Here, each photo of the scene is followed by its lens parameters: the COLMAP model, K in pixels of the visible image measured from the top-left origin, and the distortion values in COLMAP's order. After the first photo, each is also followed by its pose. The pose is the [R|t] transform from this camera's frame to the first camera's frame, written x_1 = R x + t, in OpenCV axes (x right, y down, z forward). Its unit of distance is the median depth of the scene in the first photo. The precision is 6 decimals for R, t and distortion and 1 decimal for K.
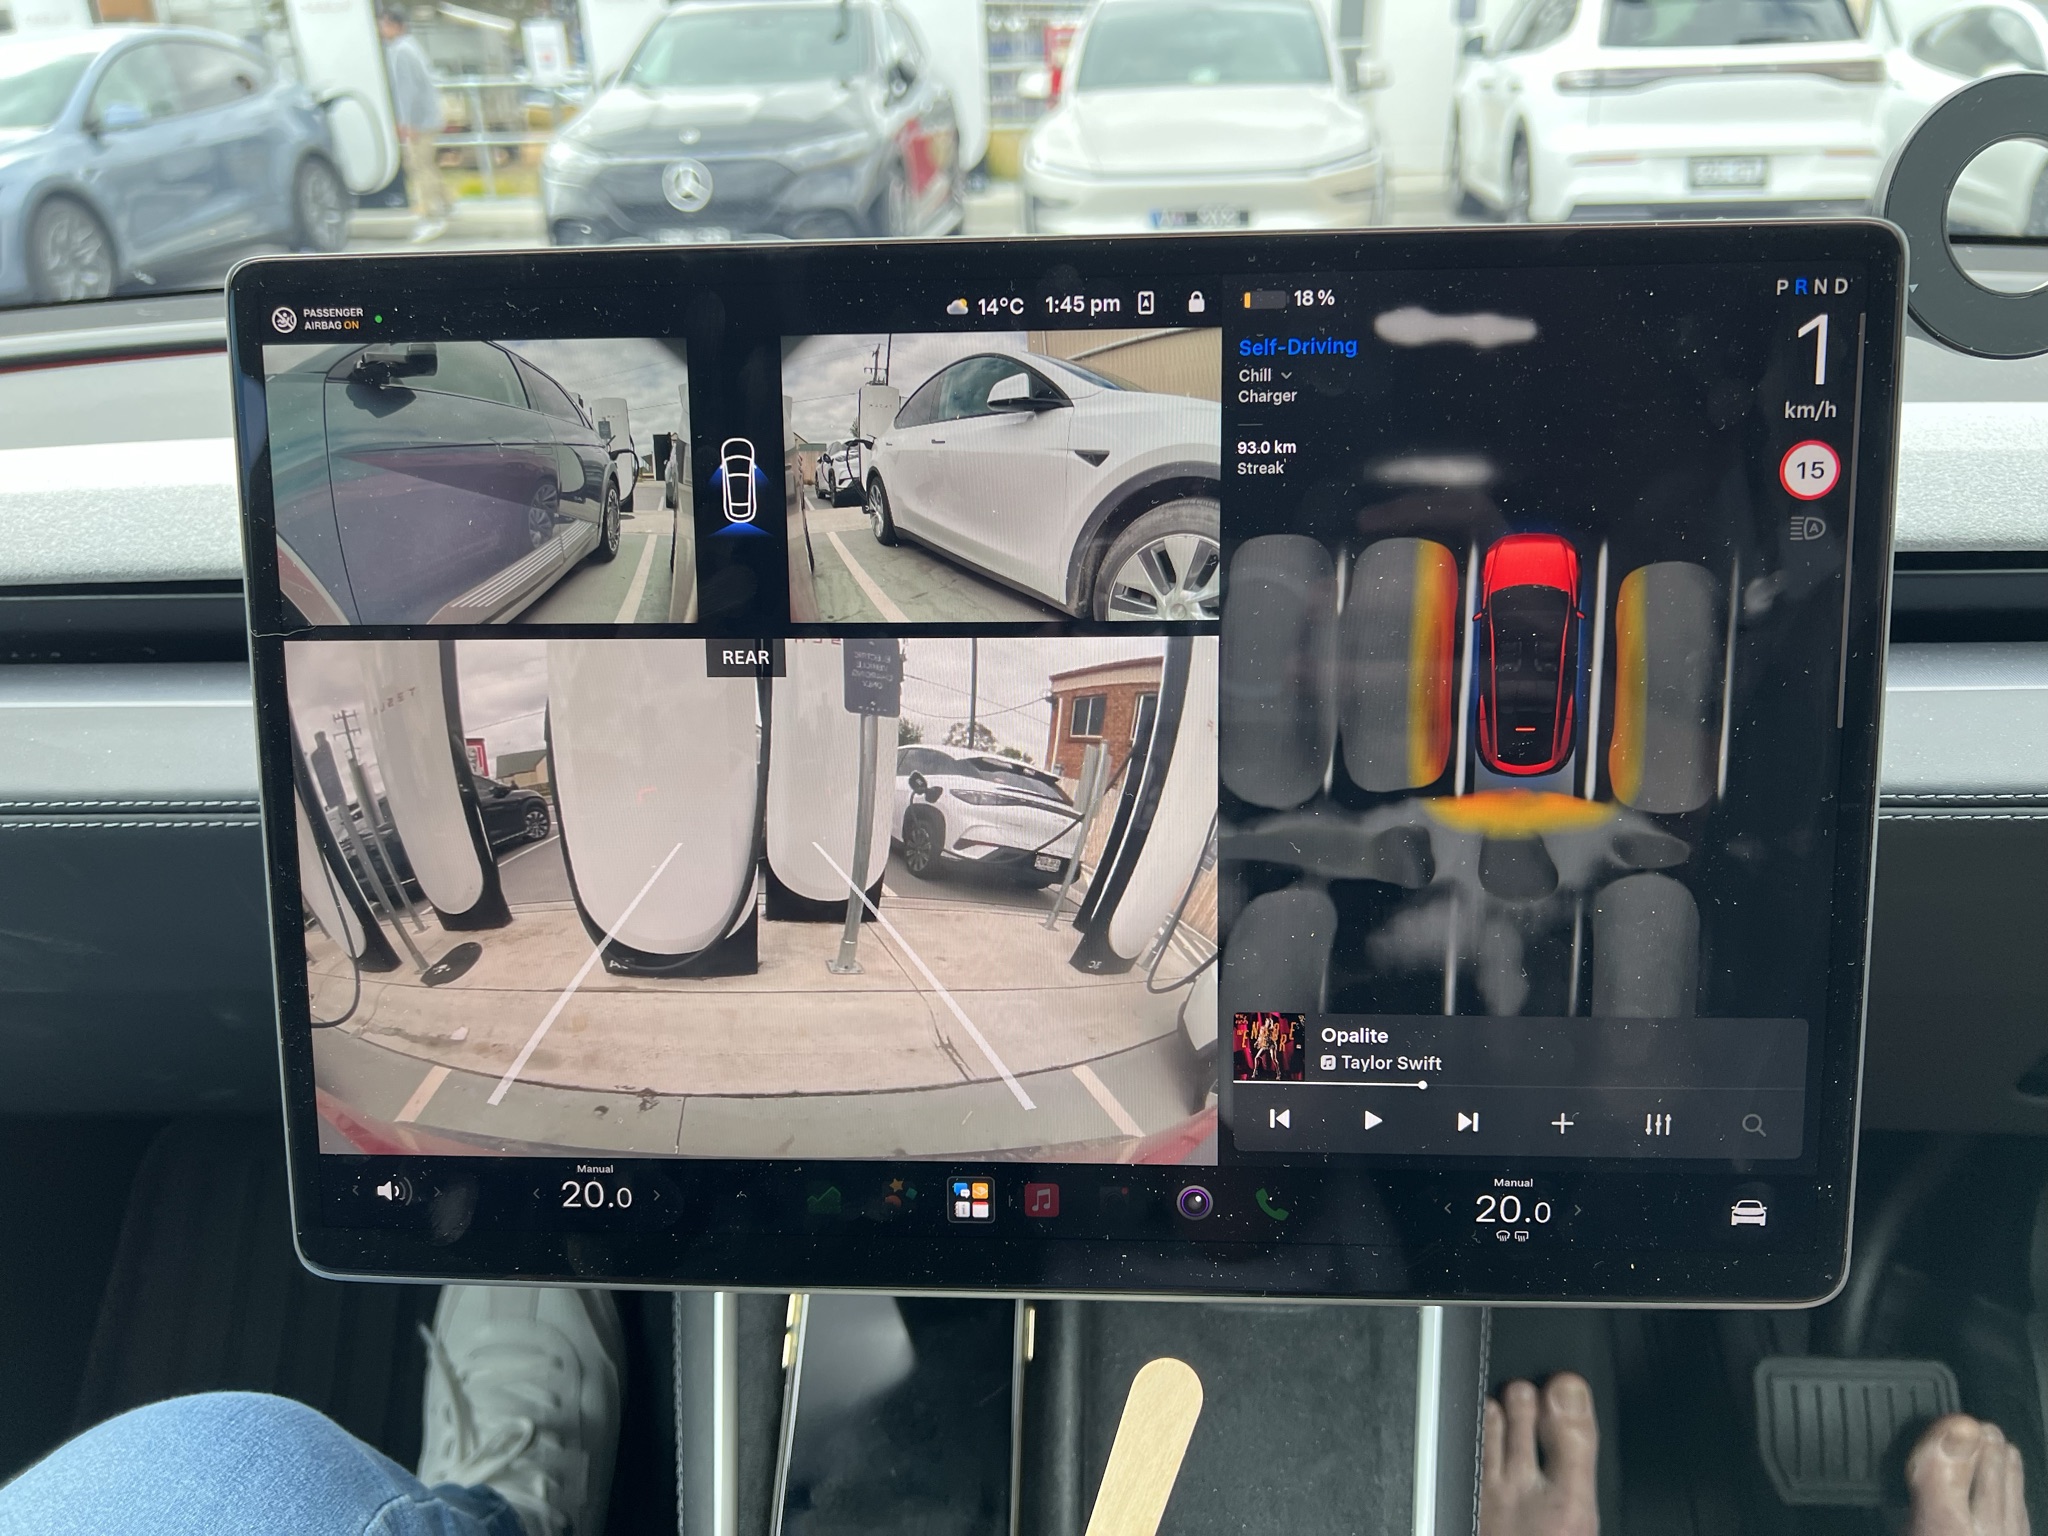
lens RADIAL K [[1666.7, 0, 1024.0], [0, 1666.7, 768.0], [0, 0, 1]] dist [0.000891, -0.001632]
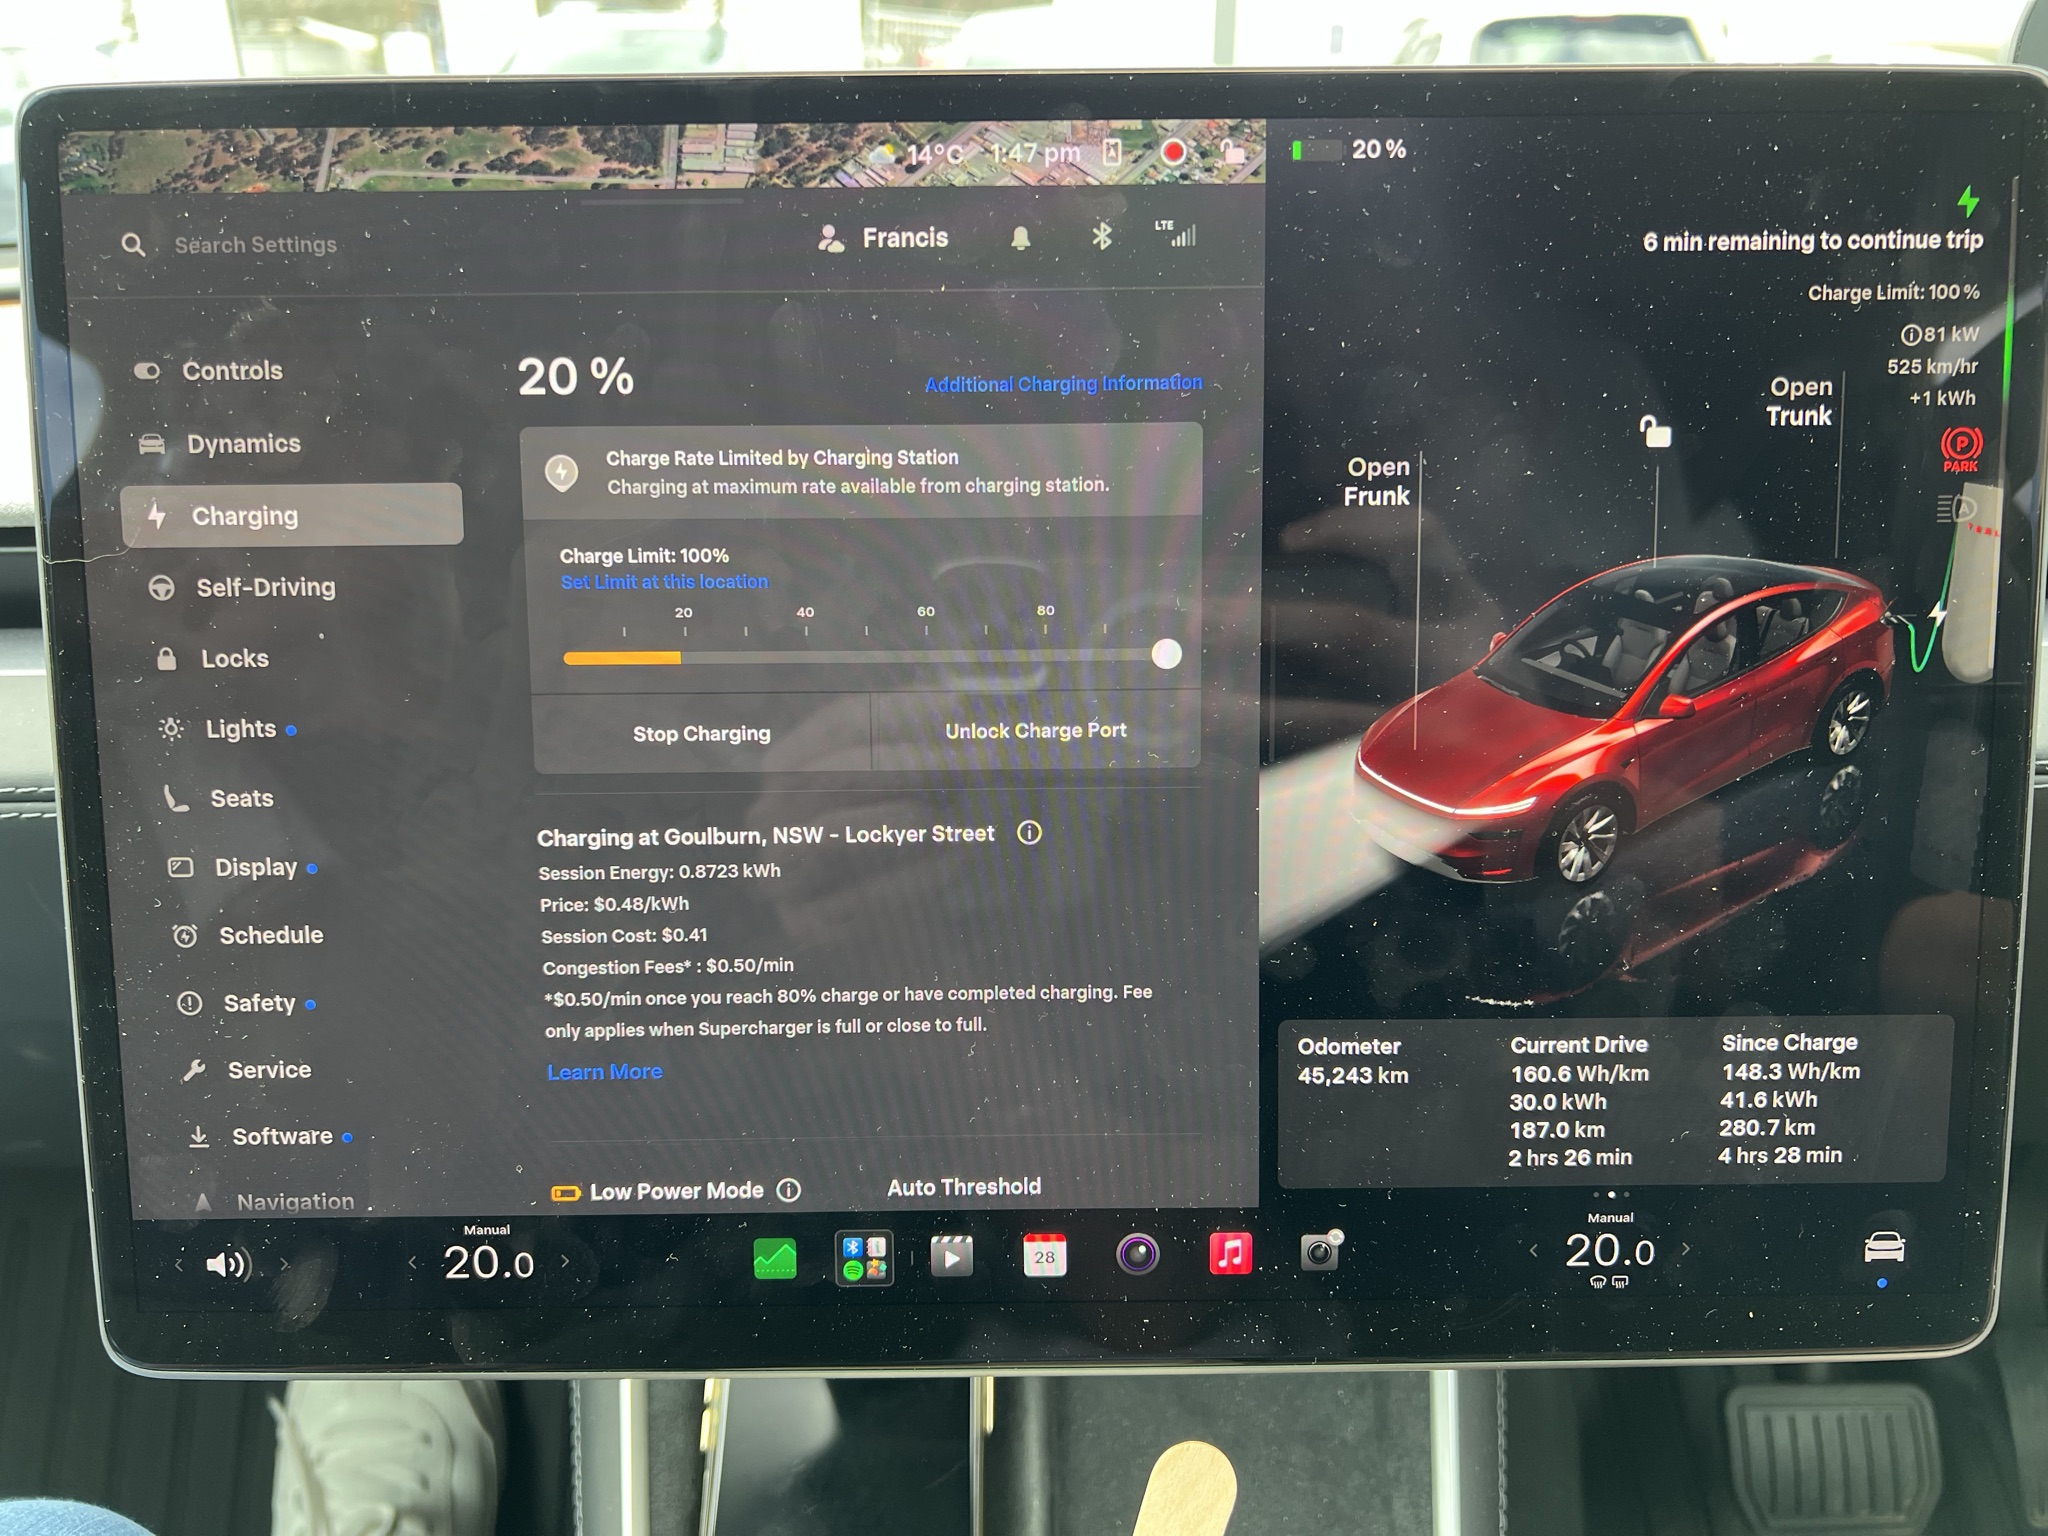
lens RADIAL K [[1666.7, 0, 1024.0], [0, 1666.7, 768.0], [0, 0, 1]] dist [0.000891, -0.001632]
pose [[0.997259, -0.006289, 0.073724, -0.056511], [0.007631, 0.999810, -0.017943, 0.034144], [-0.073597, 0.018457, 0.997117, 0.174641]]
